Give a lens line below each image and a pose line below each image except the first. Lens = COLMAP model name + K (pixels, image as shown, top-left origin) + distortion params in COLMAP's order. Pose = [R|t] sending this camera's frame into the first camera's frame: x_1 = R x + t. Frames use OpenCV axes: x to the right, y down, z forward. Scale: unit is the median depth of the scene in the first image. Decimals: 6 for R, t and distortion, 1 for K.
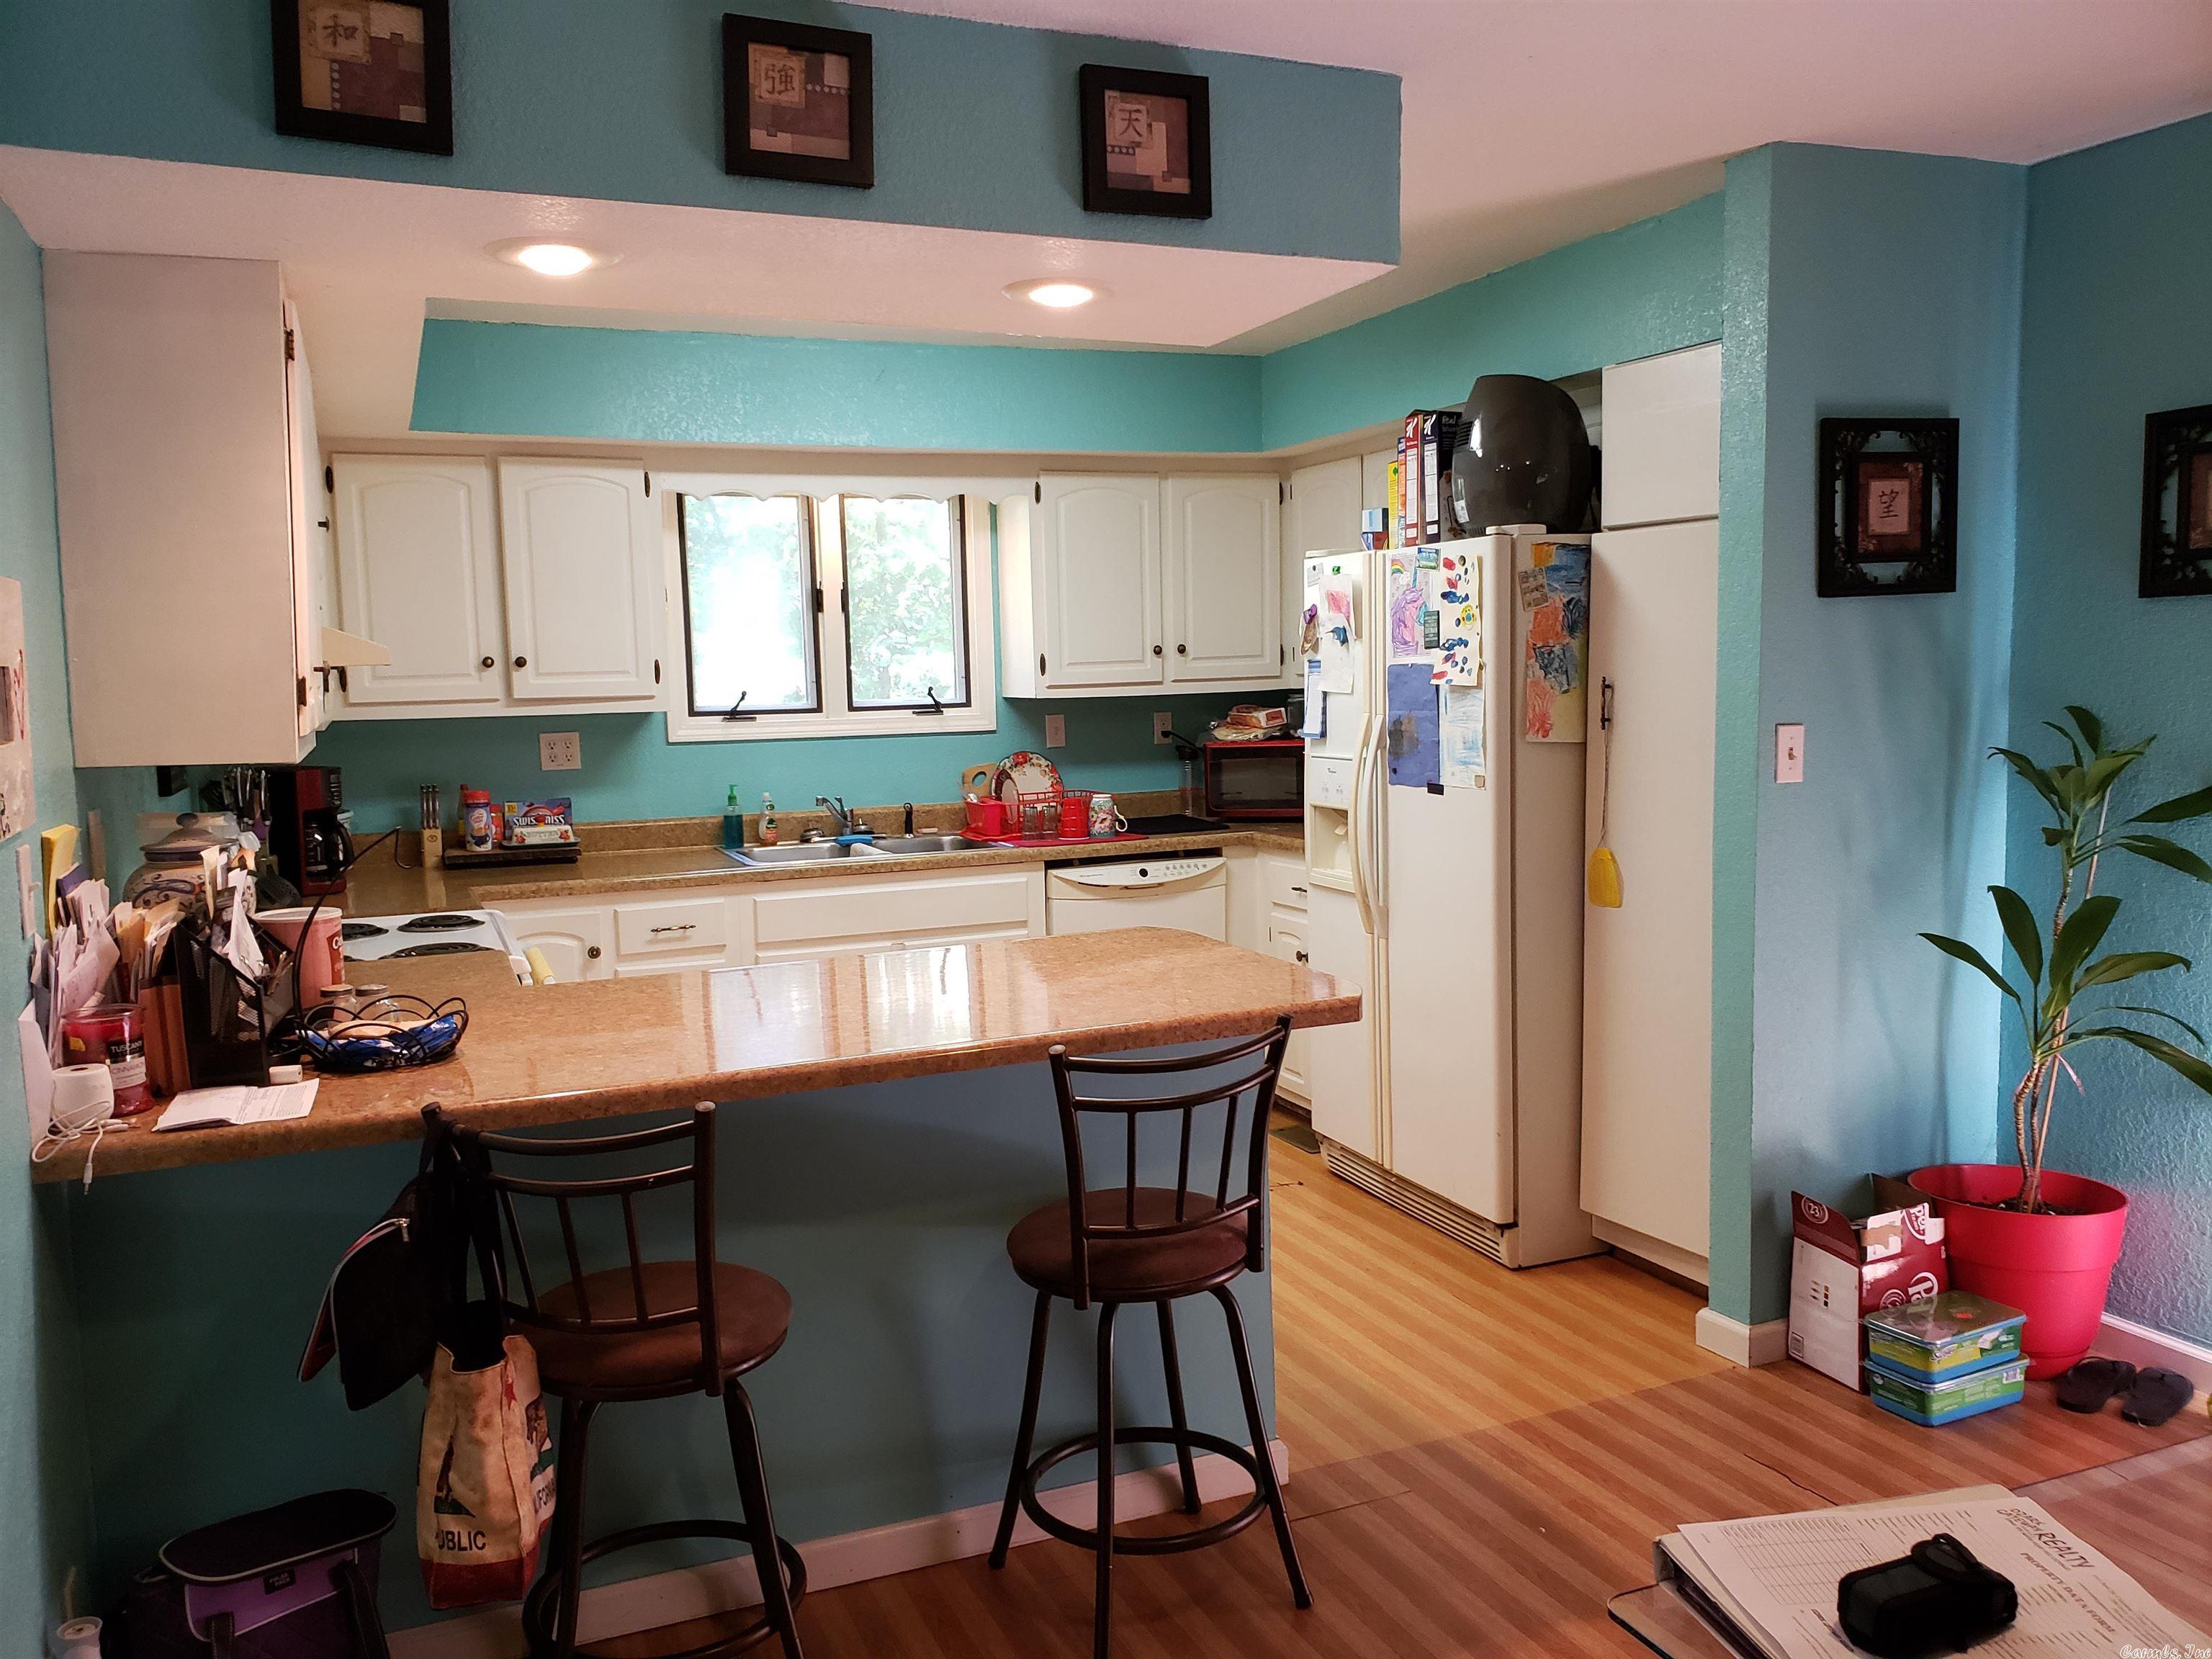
lens RADIAL K [[1726.3, 0, 1062.0], [0, 1726.3, 826.5], [0, 0, 1]] dist [0.182846, -0.308792]
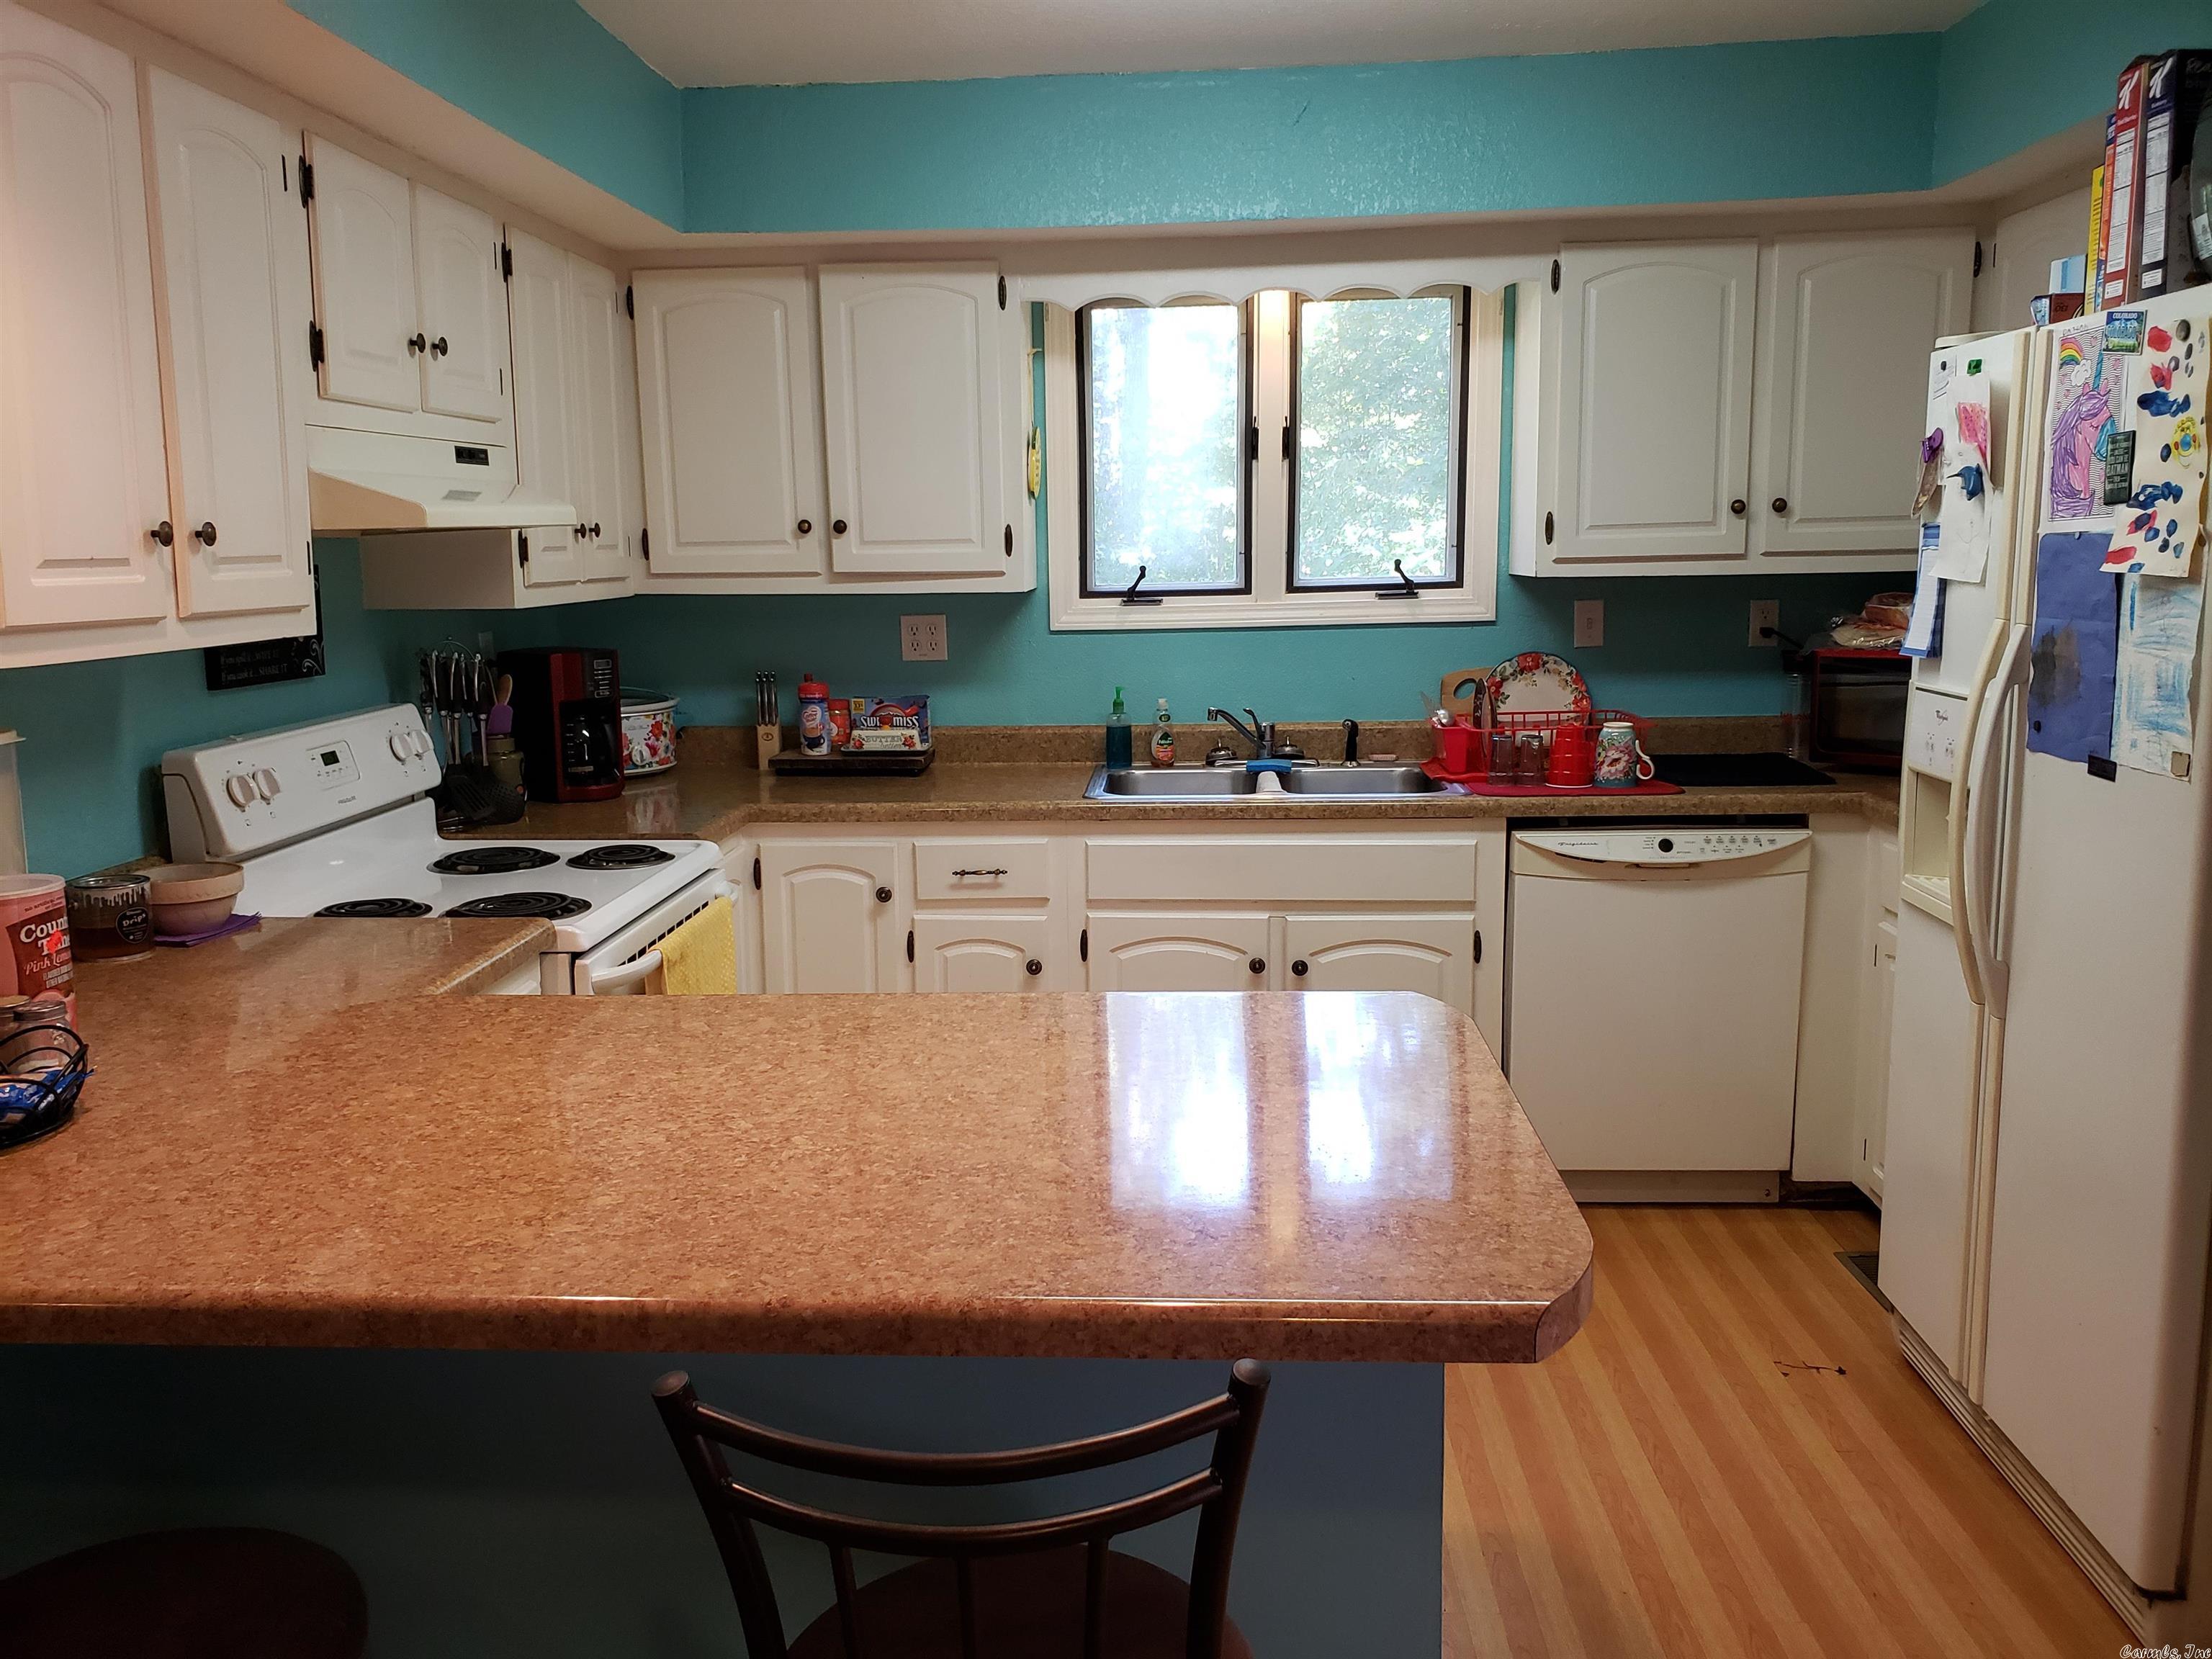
lens RADIAL K [[1716.0, 0, 1070.1], [0, 1716.0, 824.3], [0, 0, 1]] dist [0.073316, -0.080206]
pose [[0.899353, 0.080263, -0.429793, 0.136774], [-0.047387, 0.995109, 0.086675, -0.030567], [0.434648, -0.057585, 0.898757, 0.320841]]
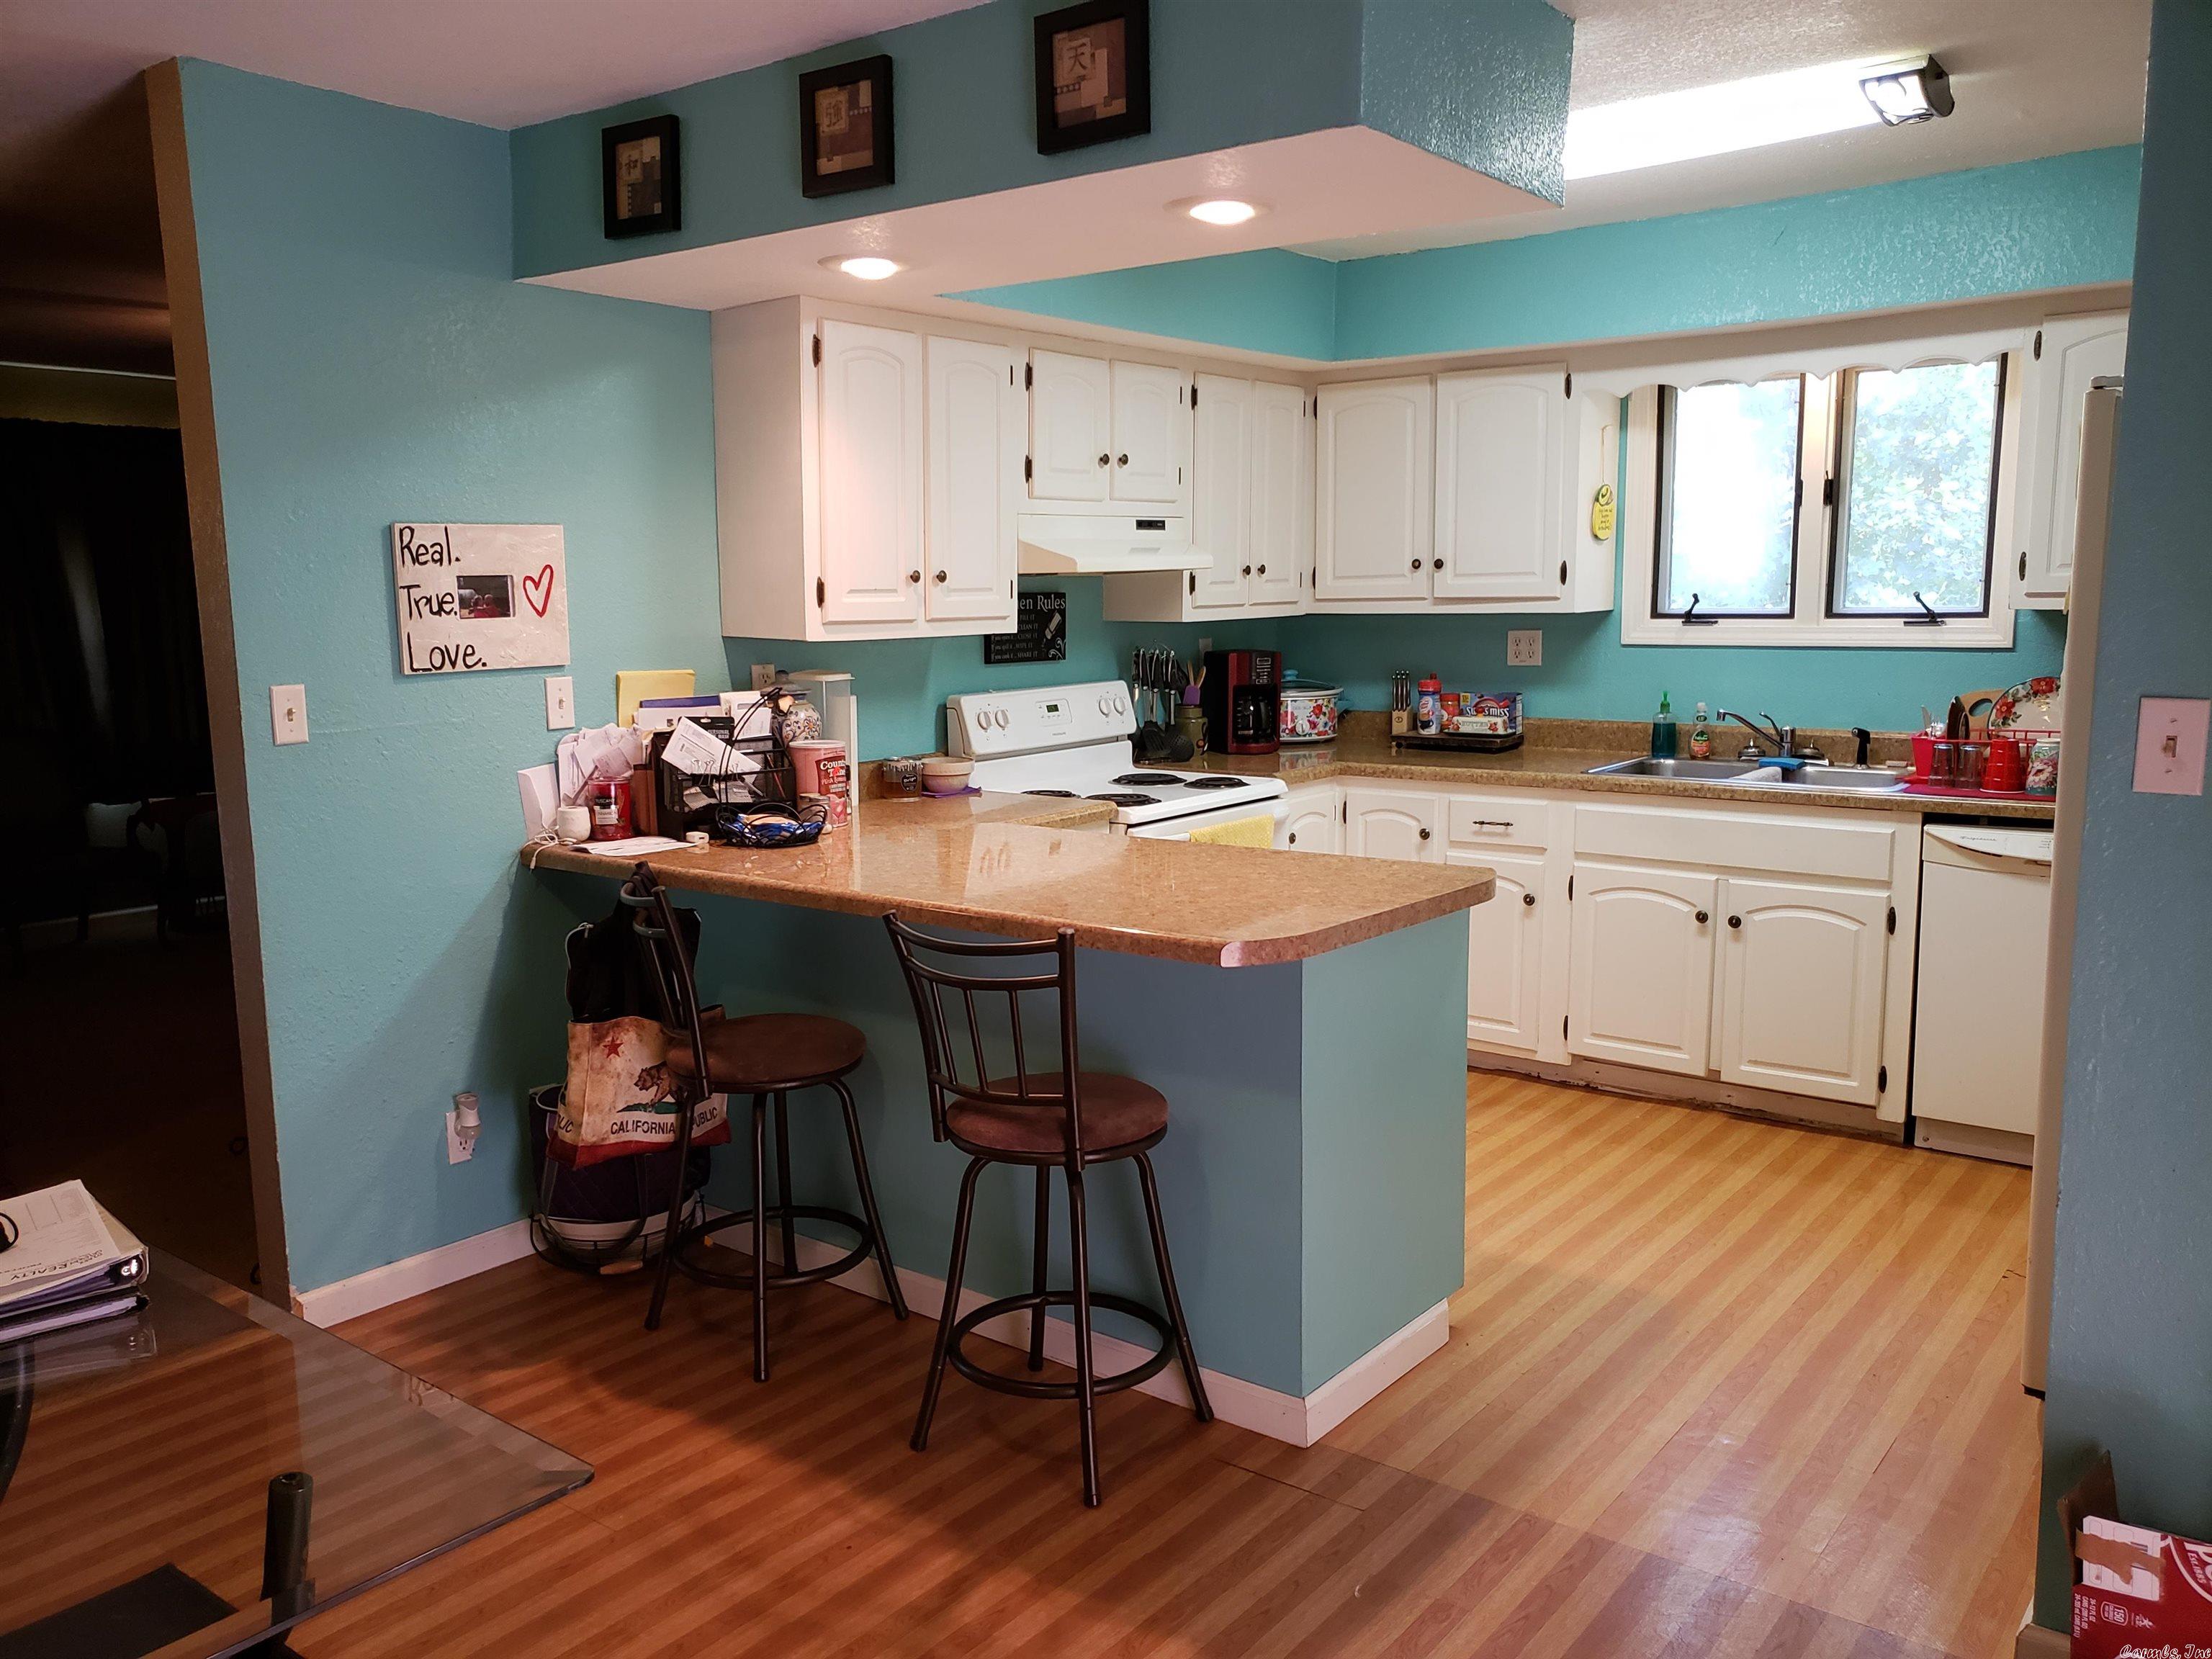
lens RADIAL K [[1716.0, 0, 1070.1], [0, 1716.0, 824.3], [0, 0, 1]] dist [0.073316, -0.080206]
pose [[0.495833, 0.139892, -0.857076, 0.515533], [-0.081100, 0.990086, 0.114685, -0.037363], [0.864623, 0.012644, 0.502263, 0.259677]]
